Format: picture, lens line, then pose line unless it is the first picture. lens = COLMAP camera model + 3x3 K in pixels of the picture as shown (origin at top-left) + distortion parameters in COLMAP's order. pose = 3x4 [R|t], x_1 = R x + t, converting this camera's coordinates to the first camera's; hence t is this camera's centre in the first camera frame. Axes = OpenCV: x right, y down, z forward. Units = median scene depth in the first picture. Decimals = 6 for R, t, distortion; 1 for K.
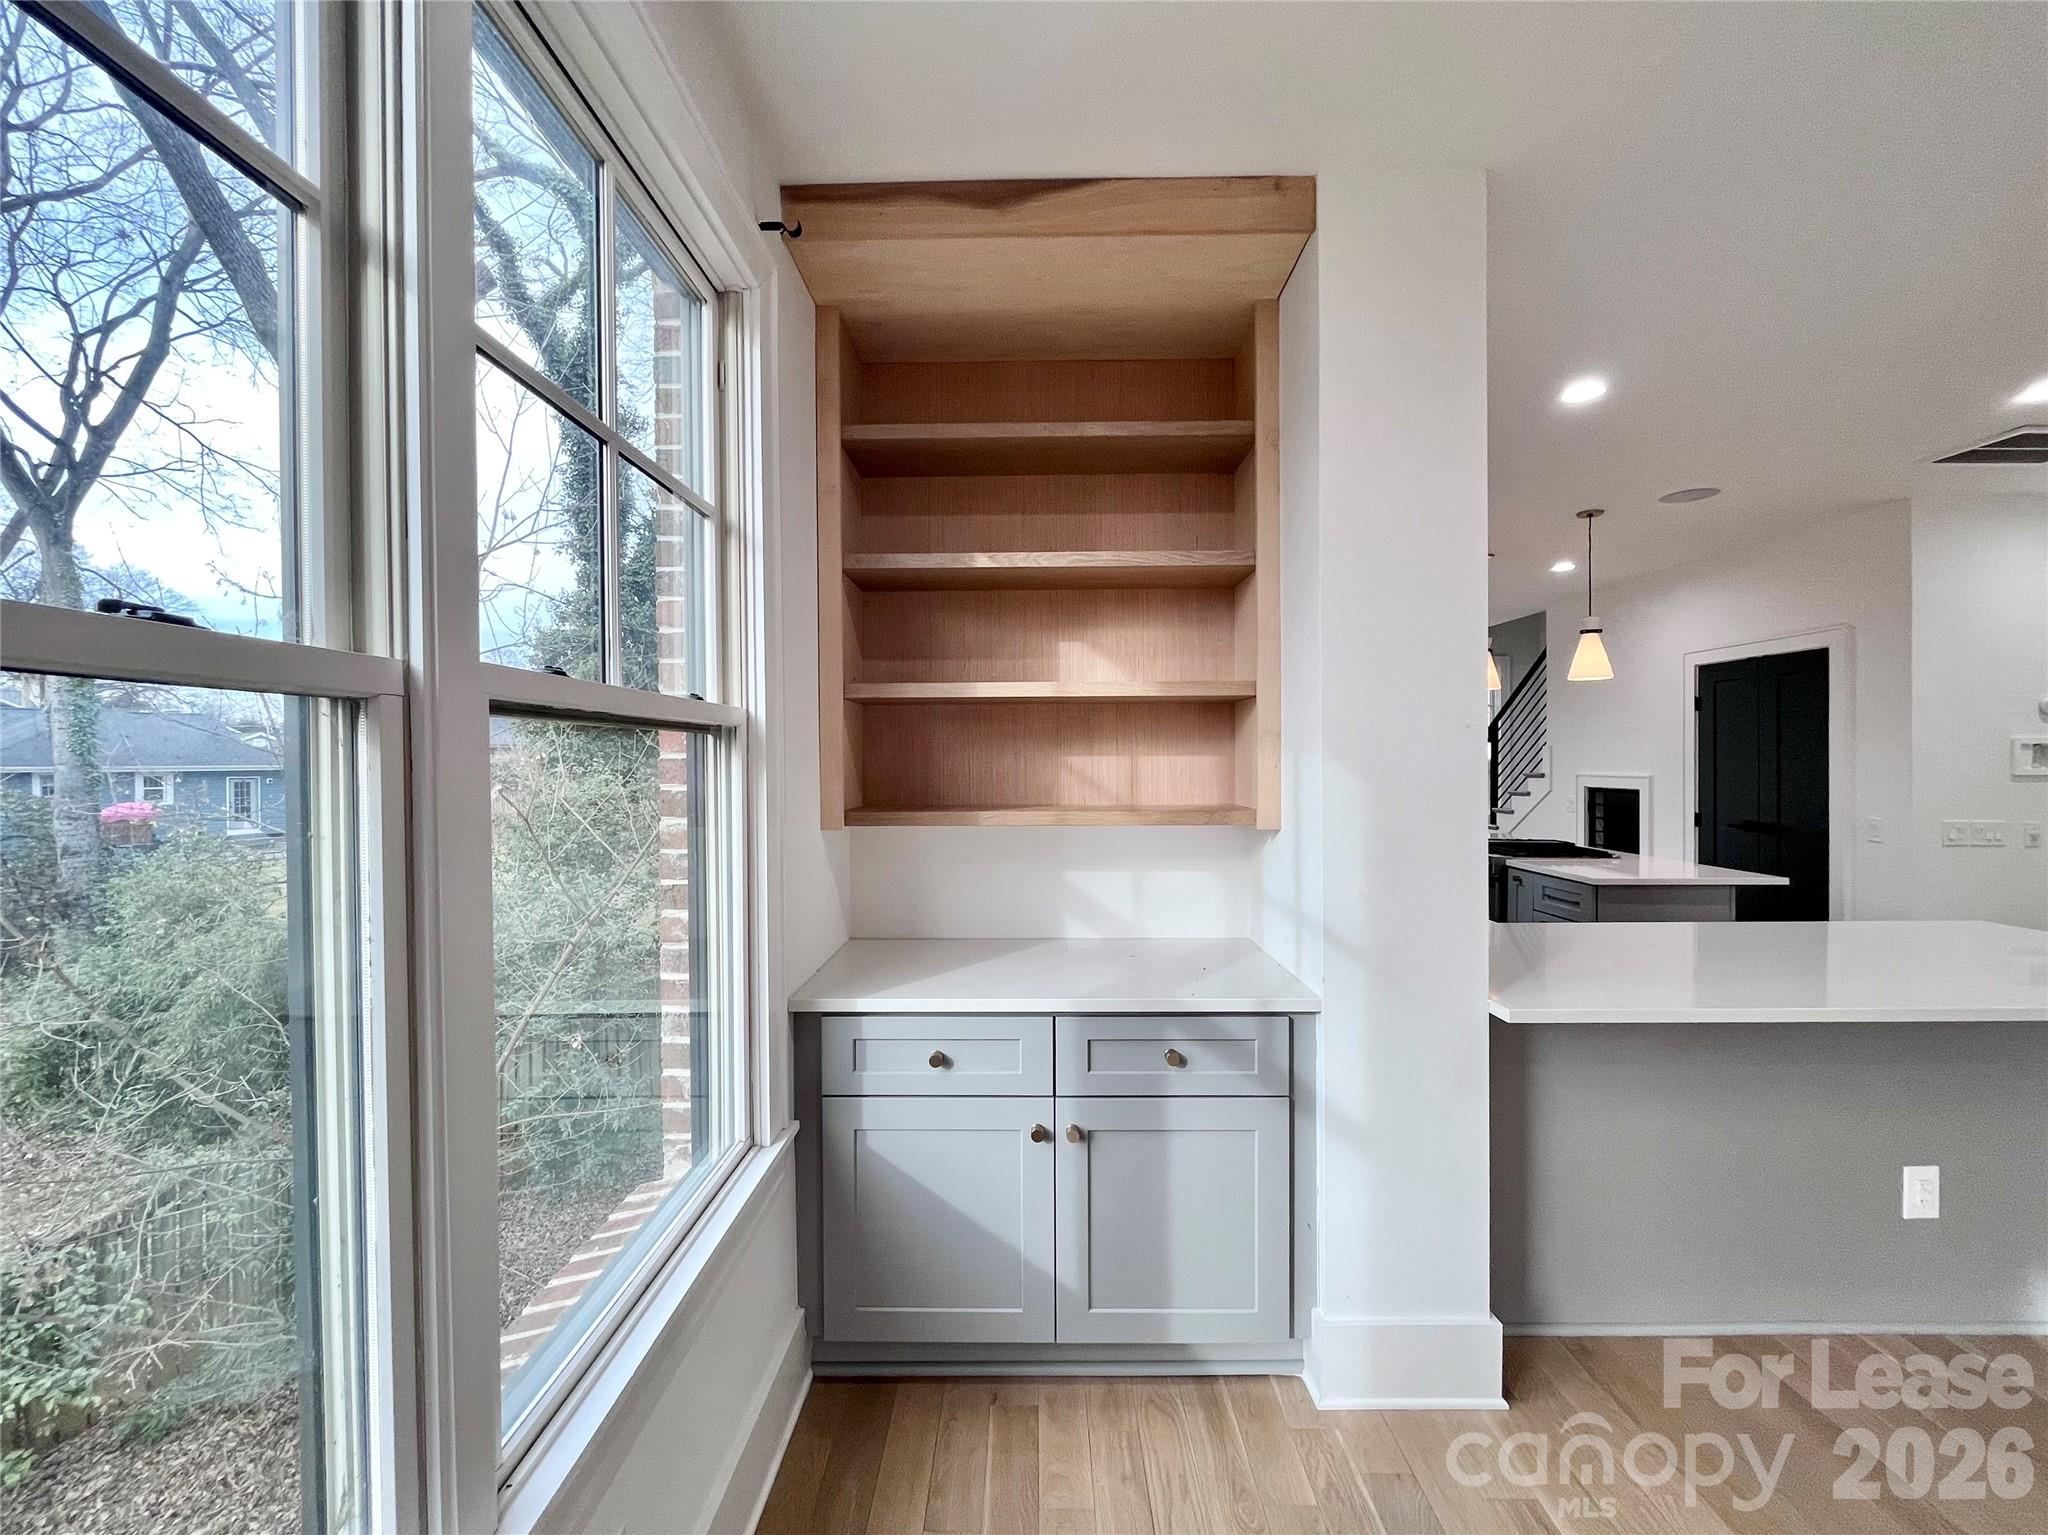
lens RADIAL K [[834.5, 0, 1024.0], [0, 834.5, 767.5], [0, 0, 1]] dist [0.000467, -0.000017]
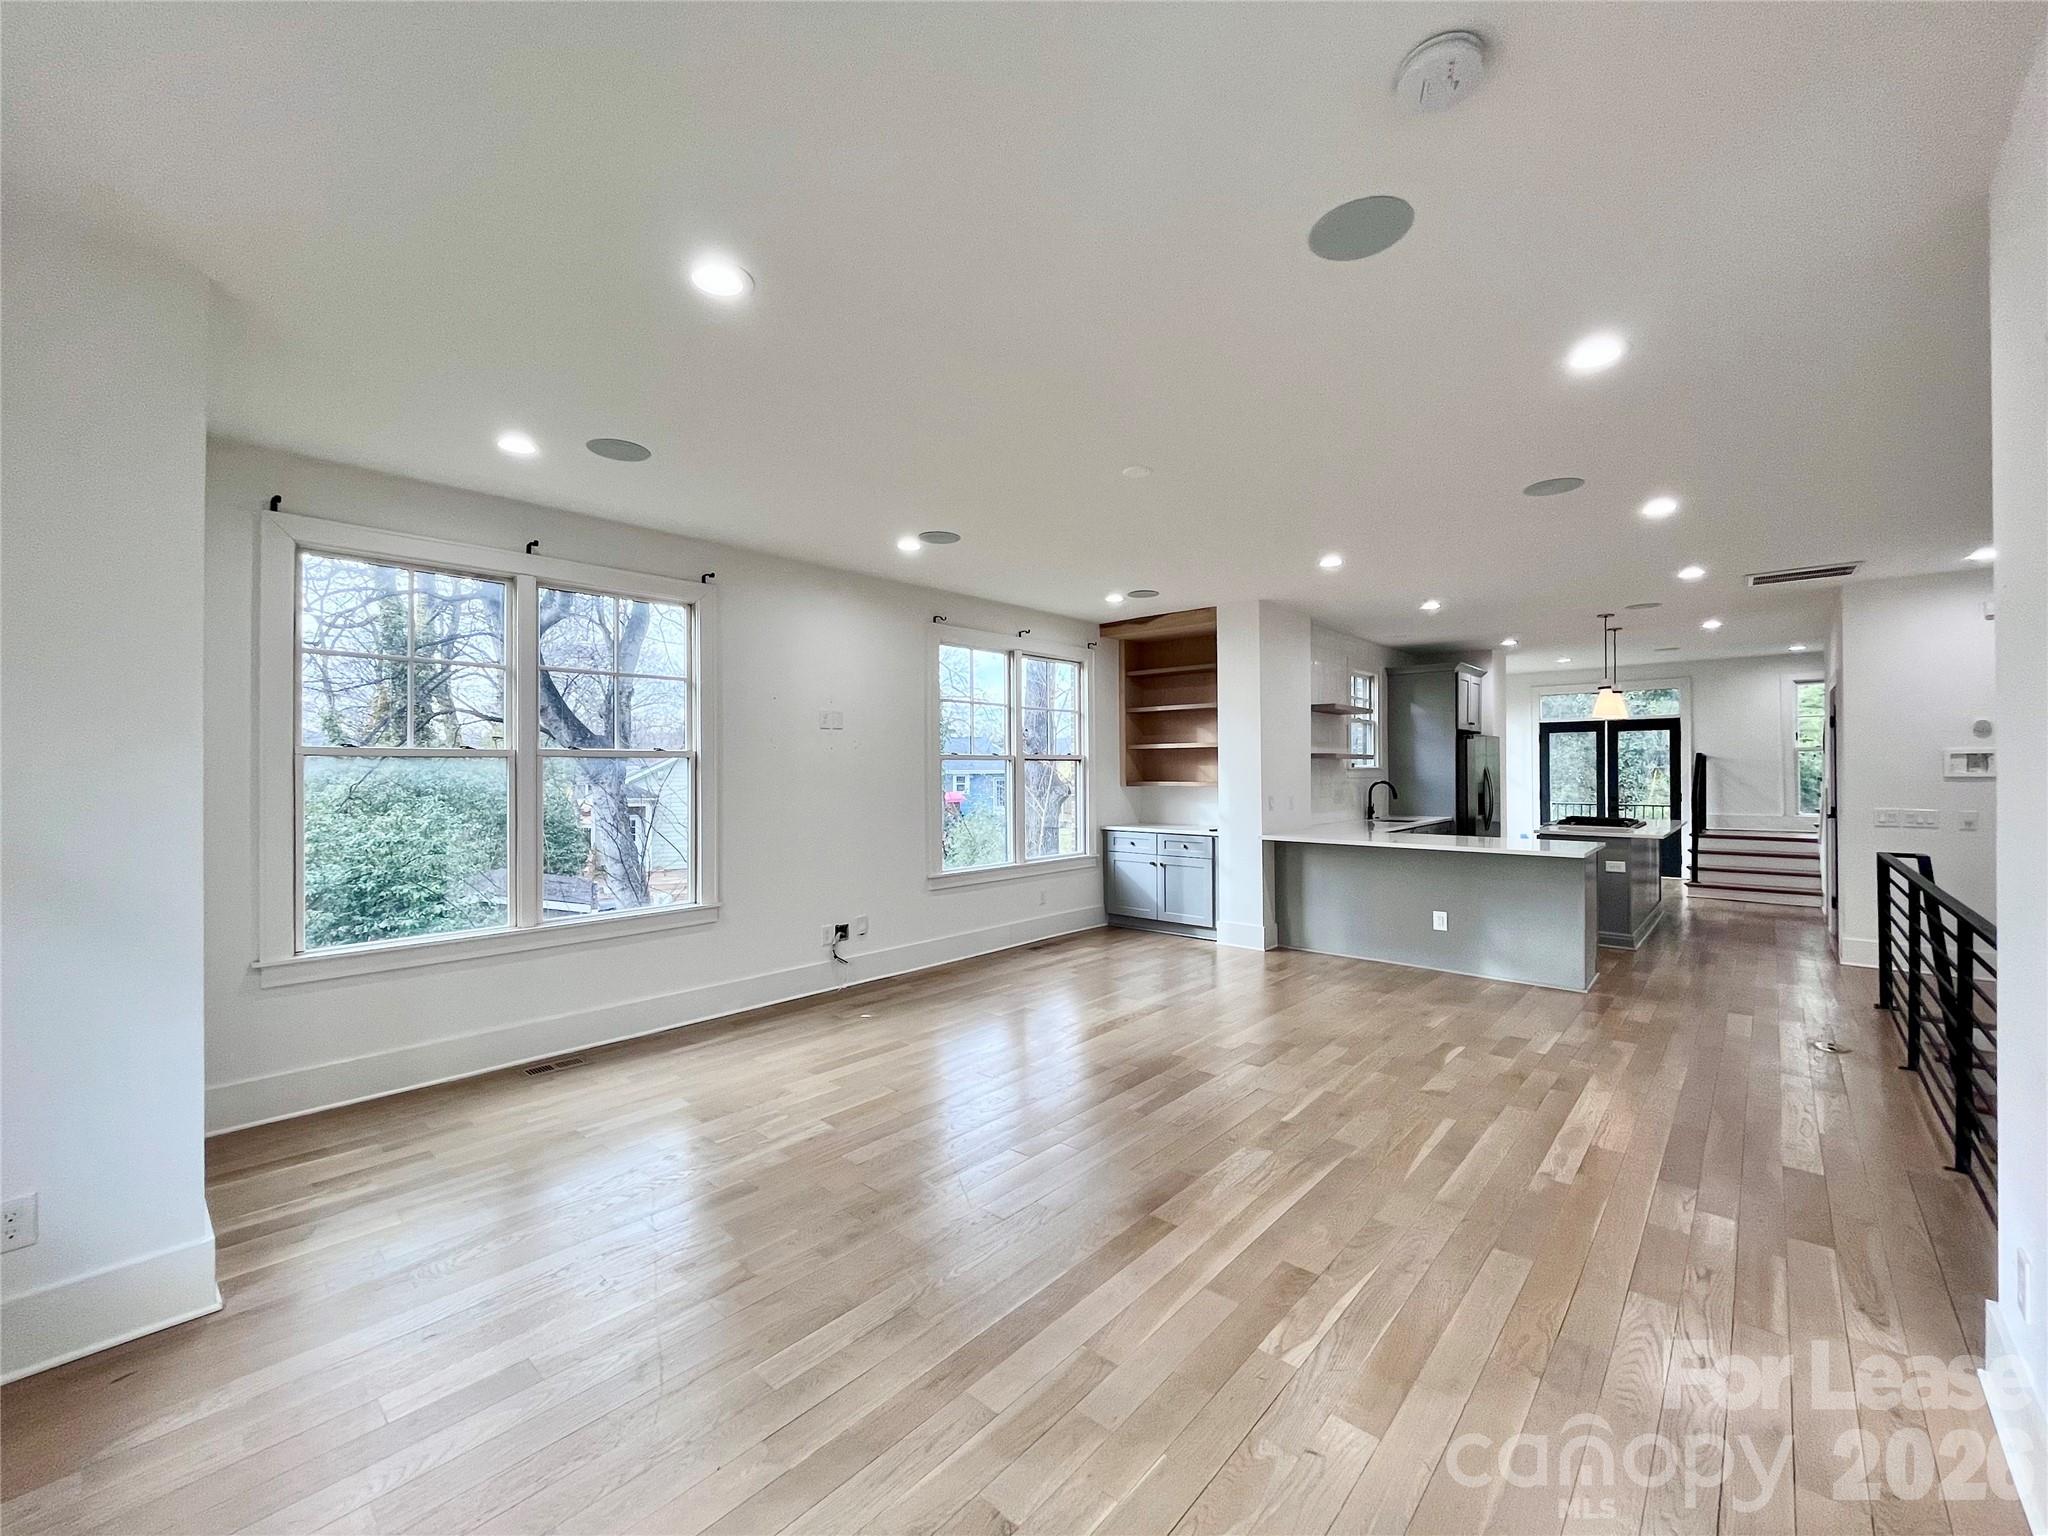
lens RADIAL K [[826.0, 0, 1021.2], [0, 826.0, 767.4], [0, 0, 1]] dist [-0.001670, -0.000710]
pose [[0.746905, 0.000433, -0.664931, 1.866877], [-0.005406, 0.999971, -0.005422, 0.017743], [0.664909, 0.007645, 0.746885, -2.002280]]
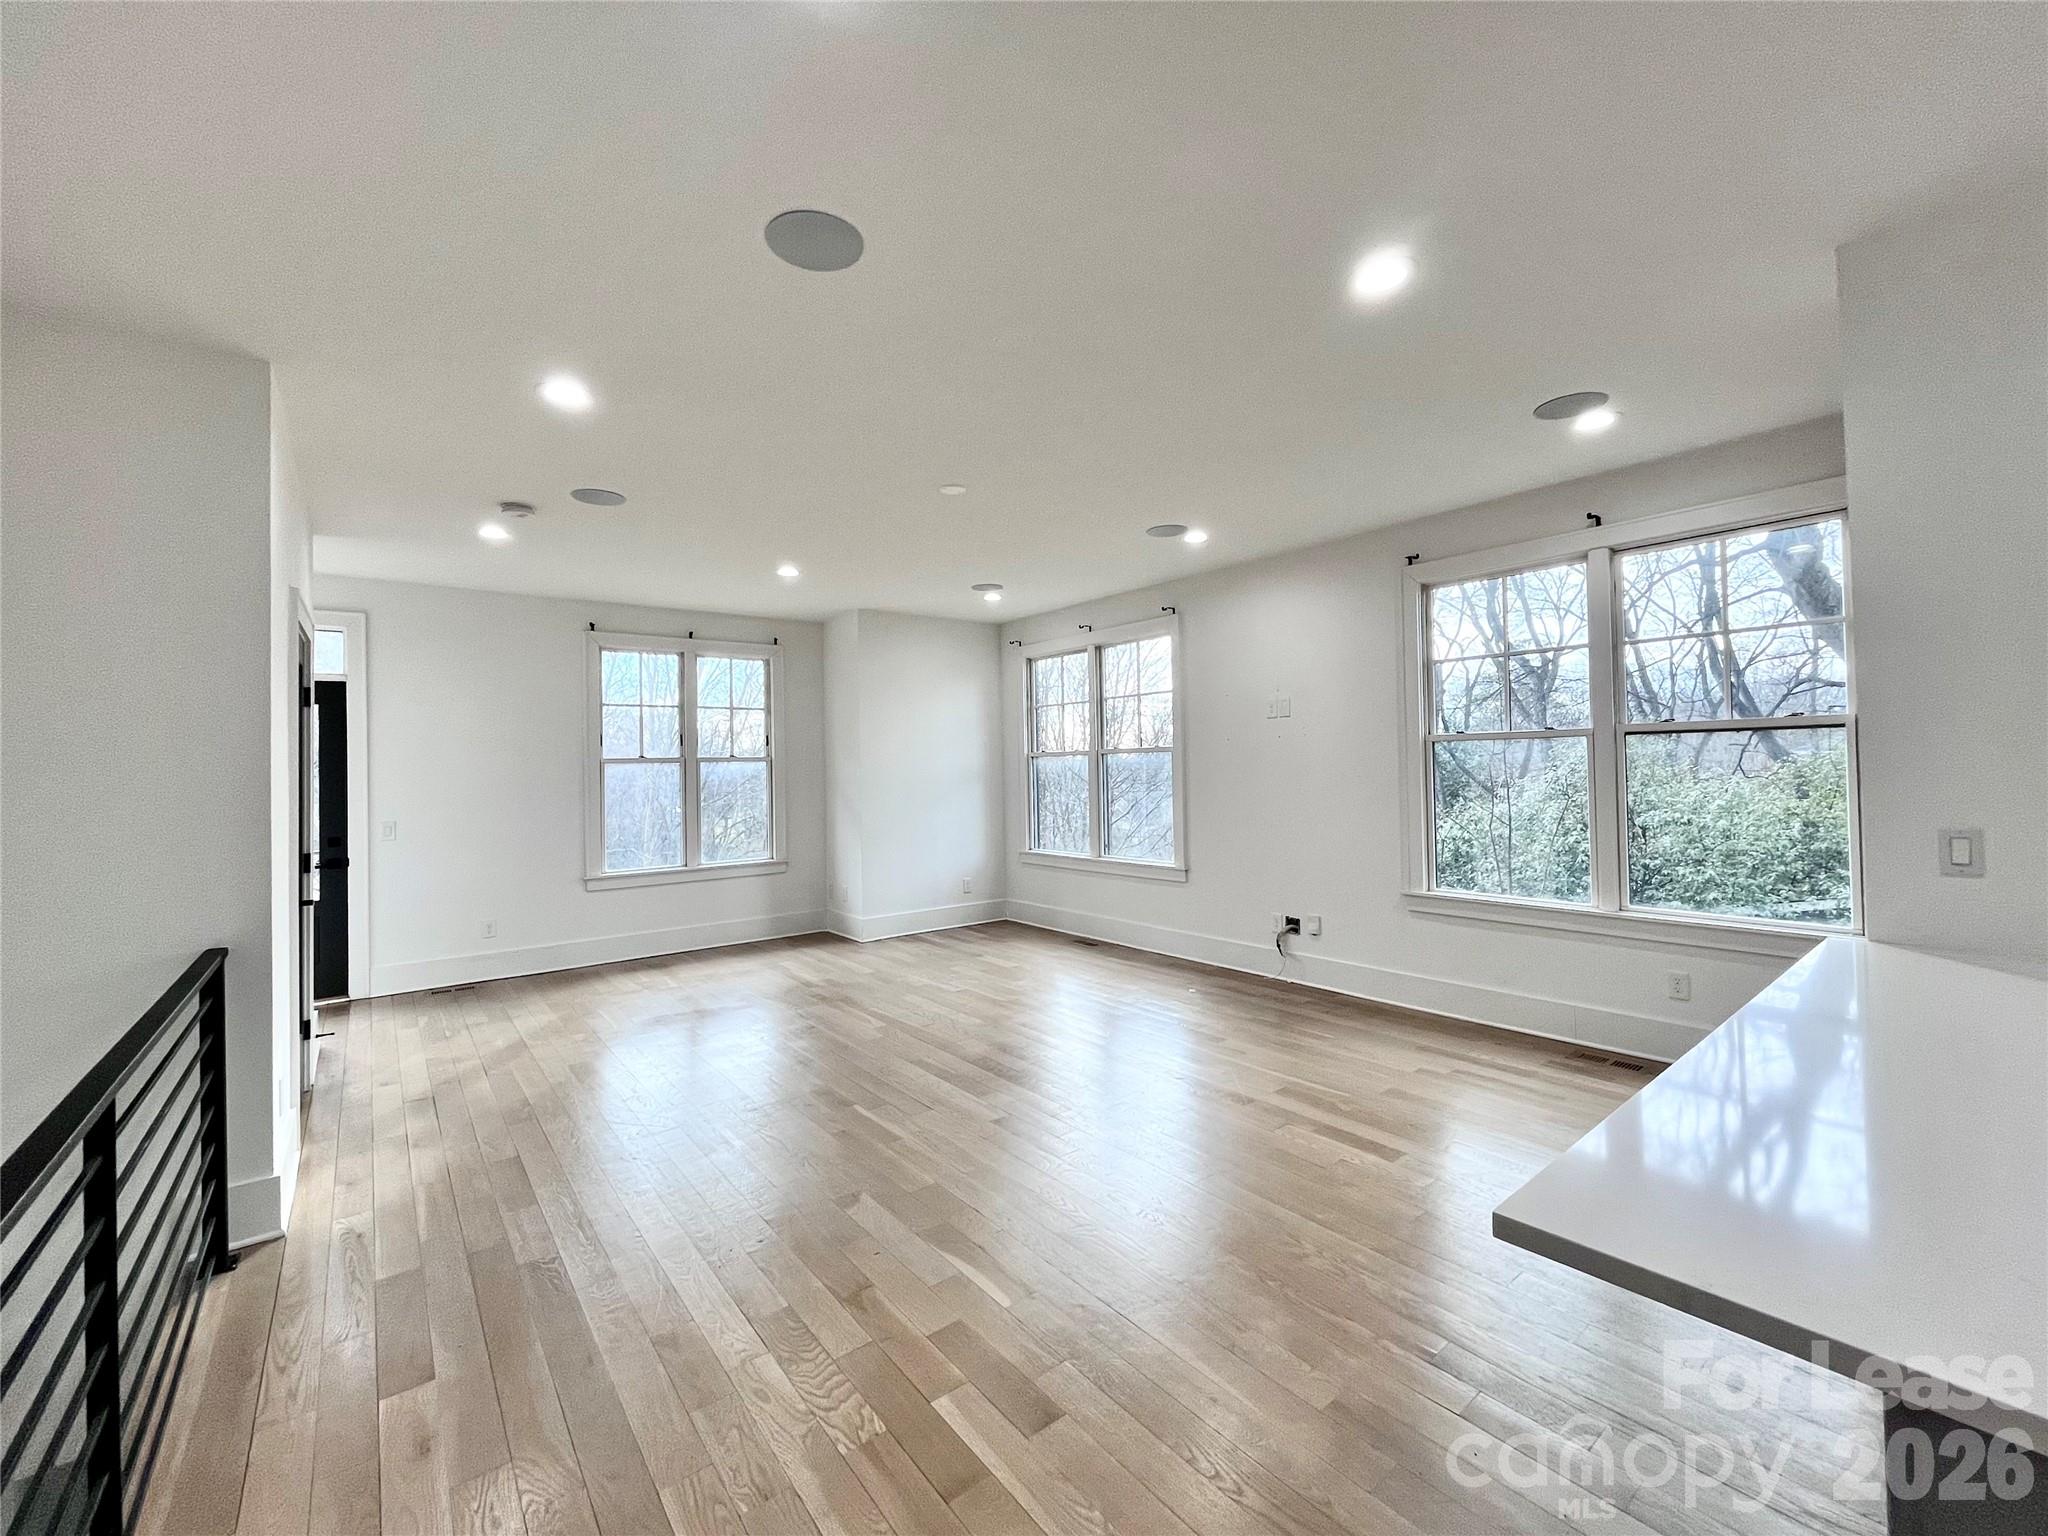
lens RADIAL K [[855.8, 0, 1026.0], [0, 855.8, 751.5], [0, 0, 1]] dist [-0.001957, -0.000375]
pose [[-0.785249, 0.009996, -0.619100, 1.969782], [0.019325, 0.999778, -0.008369, 0.000462], [0.618879, -0.018536, -0.785268, 1.094590]]
